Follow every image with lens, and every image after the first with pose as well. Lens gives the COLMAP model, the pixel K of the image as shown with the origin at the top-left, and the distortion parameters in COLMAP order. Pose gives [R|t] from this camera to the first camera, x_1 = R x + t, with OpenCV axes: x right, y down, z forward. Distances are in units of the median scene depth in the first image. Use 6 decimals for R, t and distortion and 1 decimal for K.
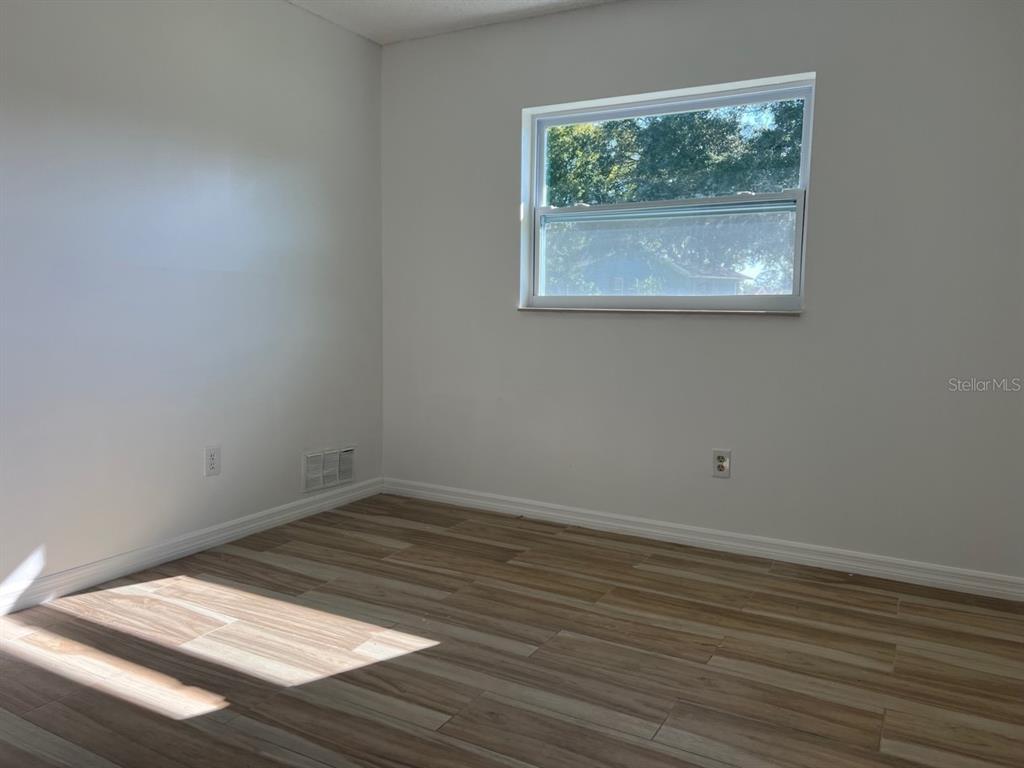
lens RADIAL K [[764.9, 0, 512.7], [0, 764.9, 384.3], [0, 0, 1]] dist [0.070037, -0.092487]
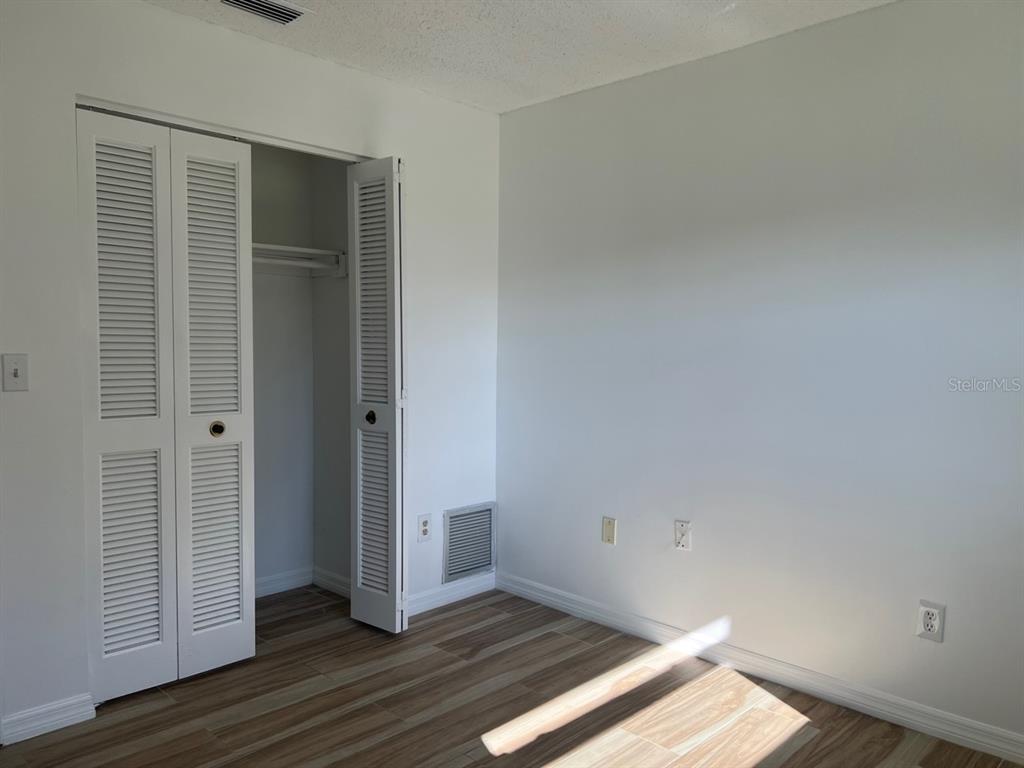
lens RADIAL K [[764.9, 0, 513.4], [0, 764.9, 385.1], [0, 0, 1]] dist [0.070037, -0.092487]
pose [[-0.259525, 0.031354, -0.965227, 0.530362], [-0.120977, 0.990544, 0.064704, -0.153965], [0.958129, 0.133562, -0.253278, 0.918410]]
